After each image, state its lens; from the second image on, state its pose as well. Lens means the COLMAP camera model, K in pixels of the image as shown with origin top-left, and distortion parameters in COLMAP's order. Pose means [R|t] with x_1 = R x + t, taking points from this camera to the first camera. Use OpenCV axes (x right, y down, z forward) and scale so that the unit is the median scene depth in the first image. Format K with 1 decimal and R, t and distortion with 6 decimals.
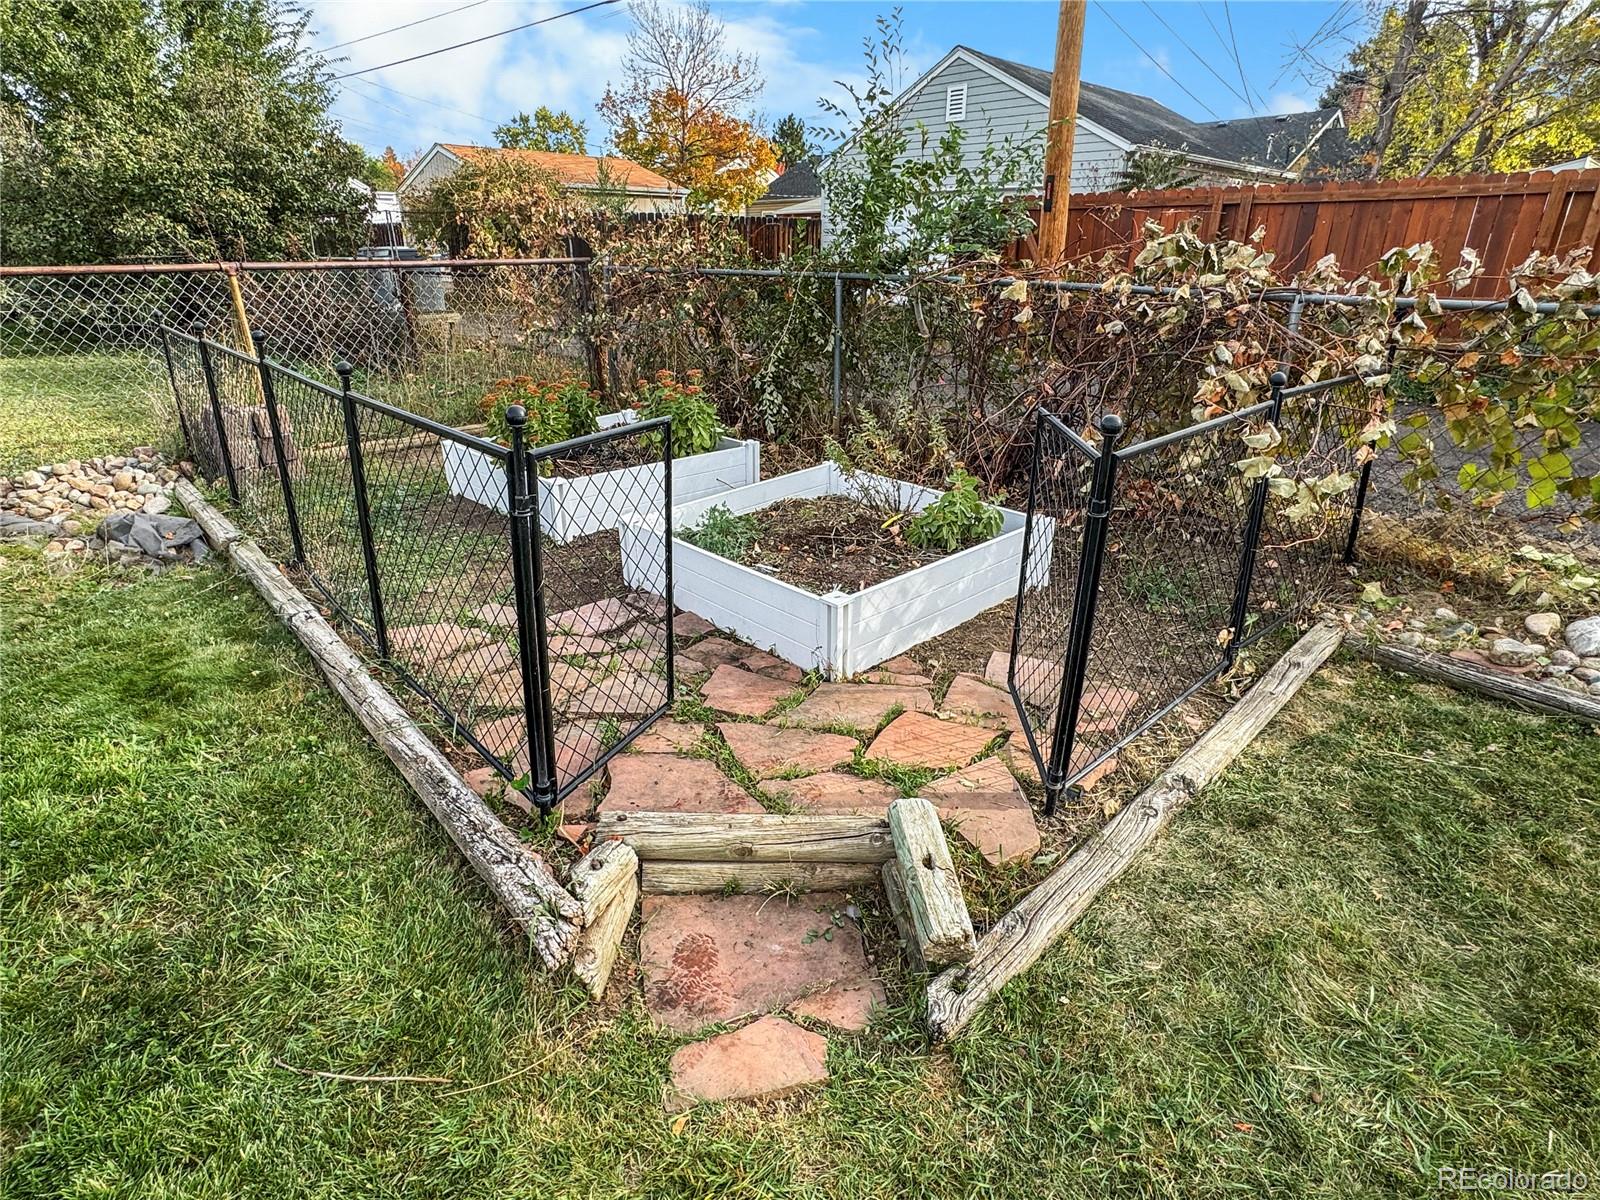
lens RADIAL K [[923.9, 0, 800.0], [0, 923.9, 600.0], [0, 0, 1]] dist [-0.005152, -0.000842]
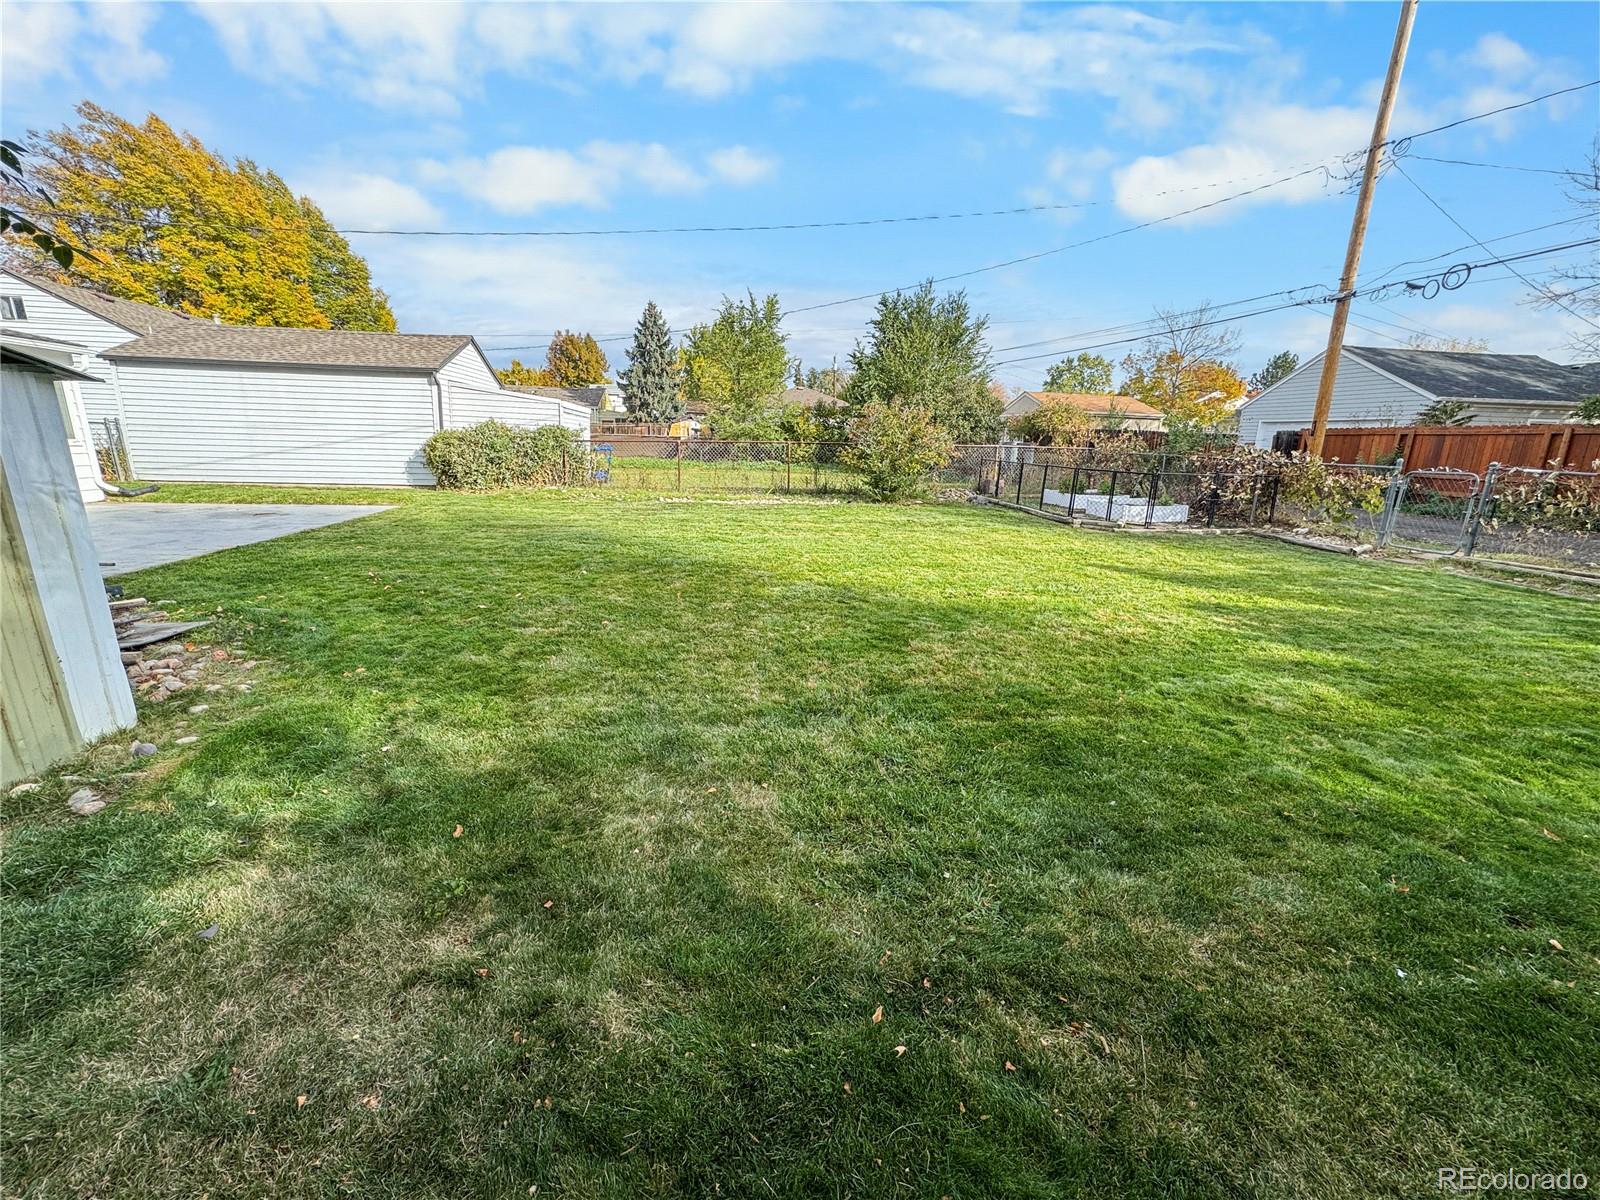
lens RADIAL K [[642.7, 0, 808.6], [0, 642.7, 599.3], [0, 0, 1]] dist [0.000105, 0.000103]
pose [[0.811379, 0.166640, -0.560263, 0.043064], [-0.235759, 0.970376, -0.052809, 0.068732], [0.534866, 0.174935, 0.826630, -0.179882]]
